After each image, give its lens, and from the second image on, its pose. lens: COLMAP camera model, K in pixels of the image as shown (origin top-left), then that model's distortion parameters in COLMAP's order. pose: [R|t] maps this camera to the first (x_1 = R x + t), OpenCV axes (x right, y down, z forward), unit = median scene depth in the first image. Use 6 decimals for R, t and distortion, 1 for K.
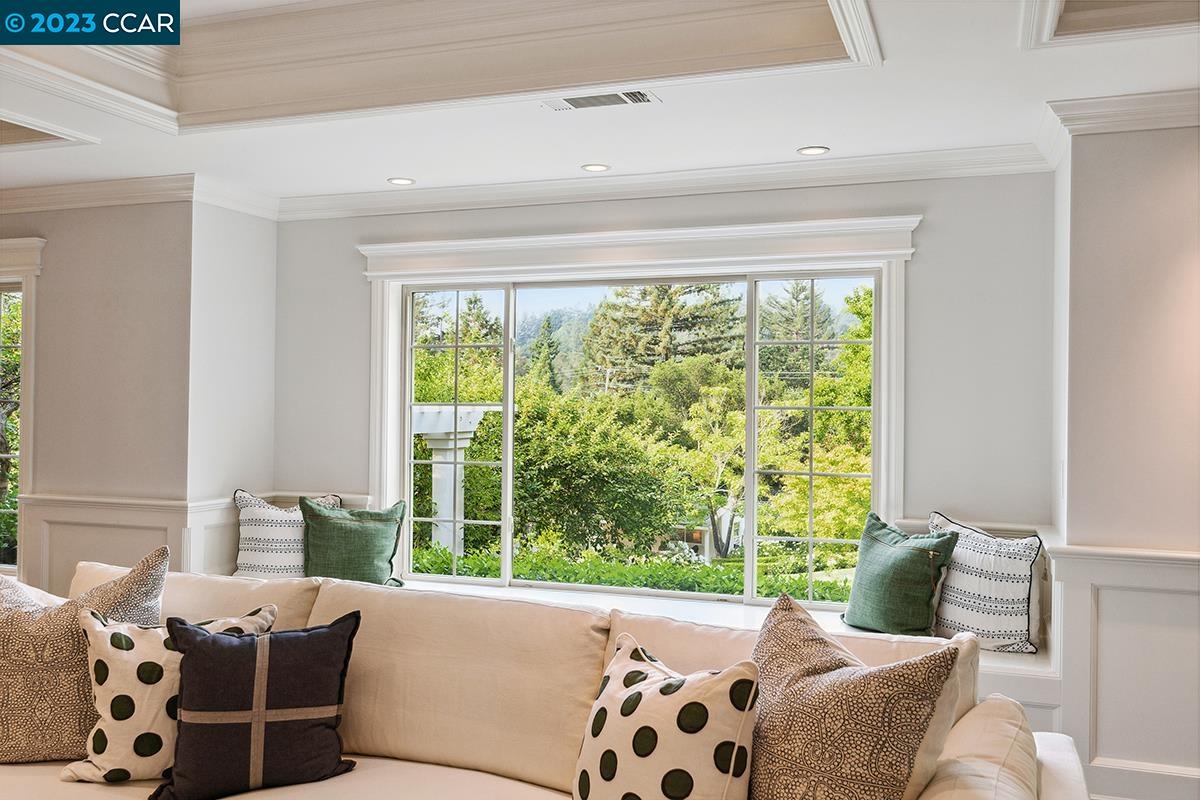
lens RADIAL K [[1053.6, 0, 597.1], [0, 1053.6, 401.8], [0, 0, 1]] dist [0.003797, 0.003075]
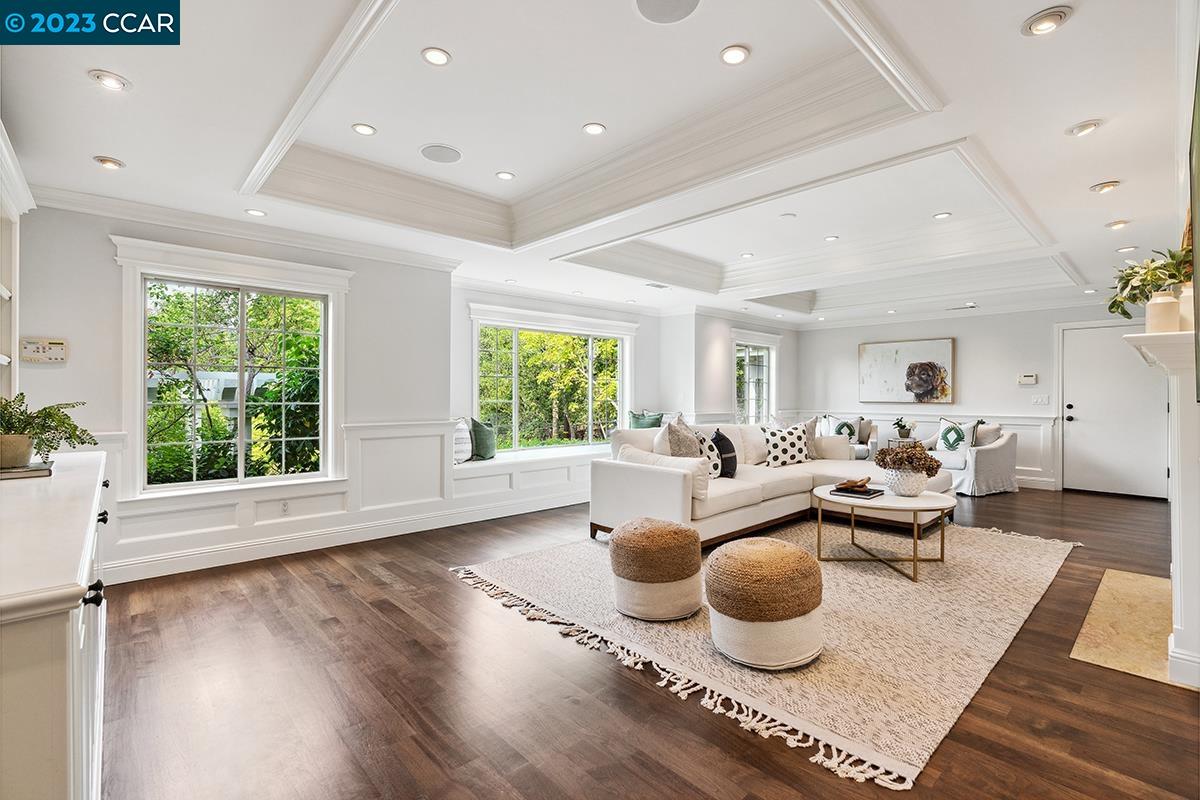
lens RADIAL K [[538.4, 0, 601.4], [0, 538.4, 396.9], [0, 0, 1]] dist [-0.009608, 0.001401]
pose [[0.454245, -0.007625, 0.890844, -1.599047], [-0.003476, 0.999941, 0.010331, 0.050602], [-0.890870, -0.007790, 0.454192, 0.374901]]
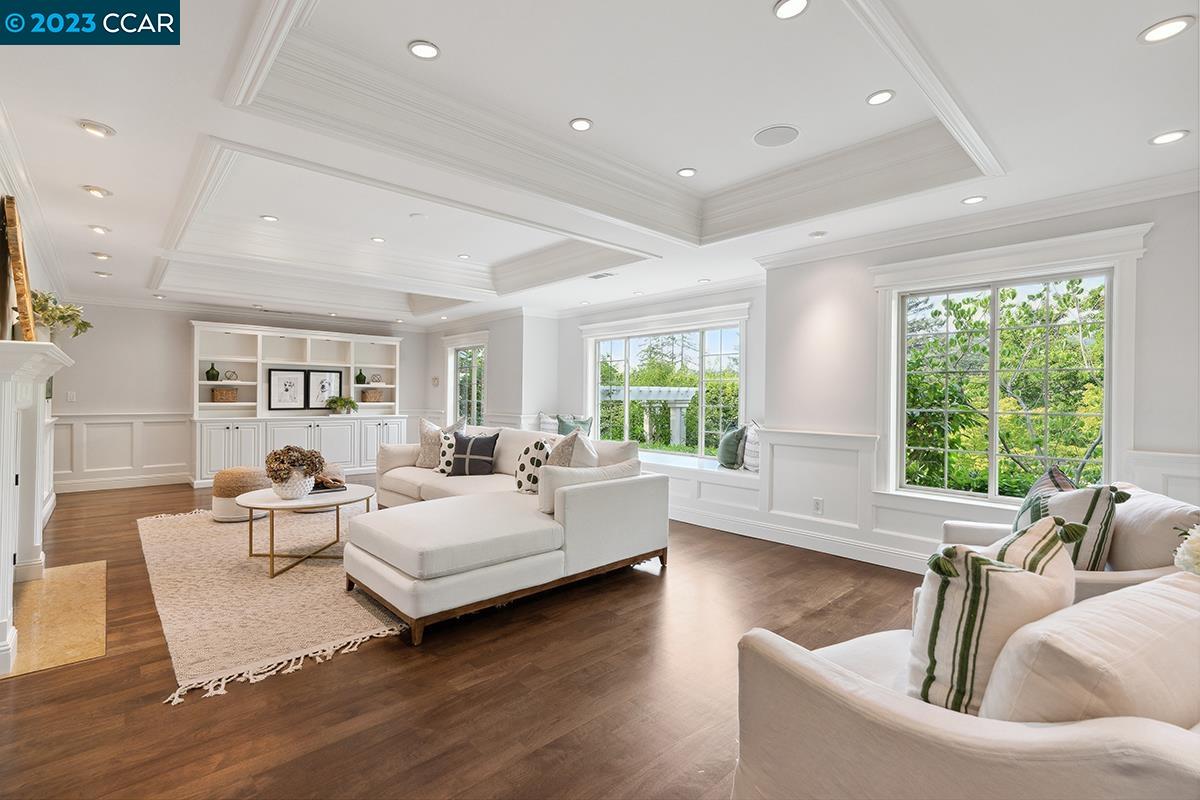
lens RADIAL K [[538.4, 0, 598.4], [0, 538.4, 399.4], [0, 0, 1]] dist [-0.009608, 0.001401]
pose [[0.888123, -0.000276, -0.459606, 0.701155], [0.003058, 0.999981, 0.005307, 0.056800], [0.459595, -0.006118, 0.888107, -0.364831]]
